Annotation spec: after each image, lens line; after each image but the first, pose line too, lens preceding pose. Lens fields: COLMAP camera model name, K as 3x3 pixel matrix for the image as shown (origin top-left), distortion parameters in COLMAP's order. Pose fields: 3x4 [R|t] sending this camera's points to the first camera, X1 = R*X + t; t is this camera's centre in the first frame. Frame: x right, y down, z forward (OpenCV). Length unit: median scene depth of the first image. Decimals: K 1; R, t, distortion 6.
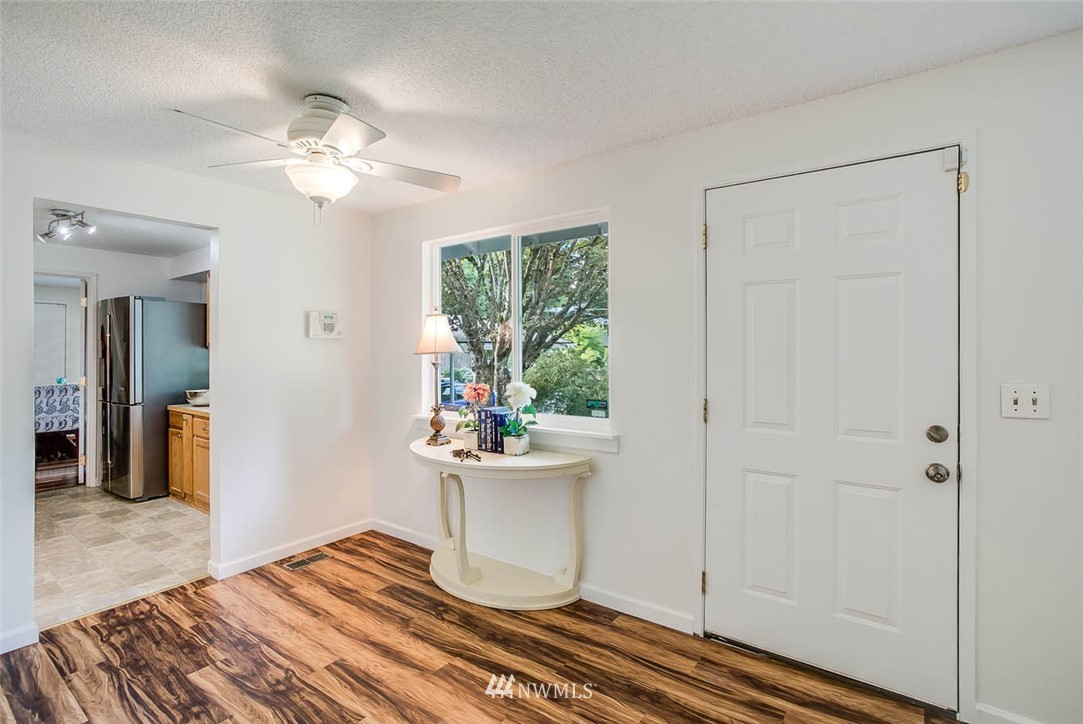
lens RADIAL K [[521.4, 0, 538.1], [0, 521.4, 346.2], [0, 0, 1]] dist [-0.054355, 0.029650]
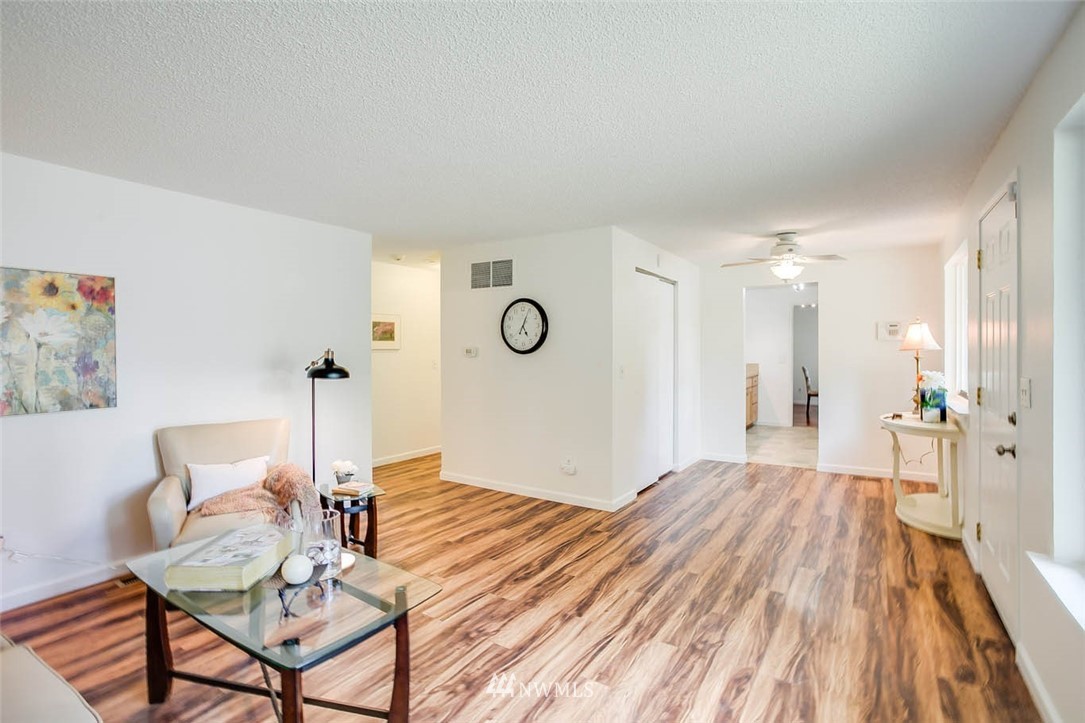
lens RADIAL K [[520.4, 0, 534.4], [0, 520.4, 351.5], [0, 0, 1]] dist [-0.019281, 0.000918]
pose [[0.041413, 0.008748, -0.999104, 1.500946], [0.006686, 0.999937, 0.009033, -0.004331], [0.999120, -0.007054, 0.041351, -0.141655]]
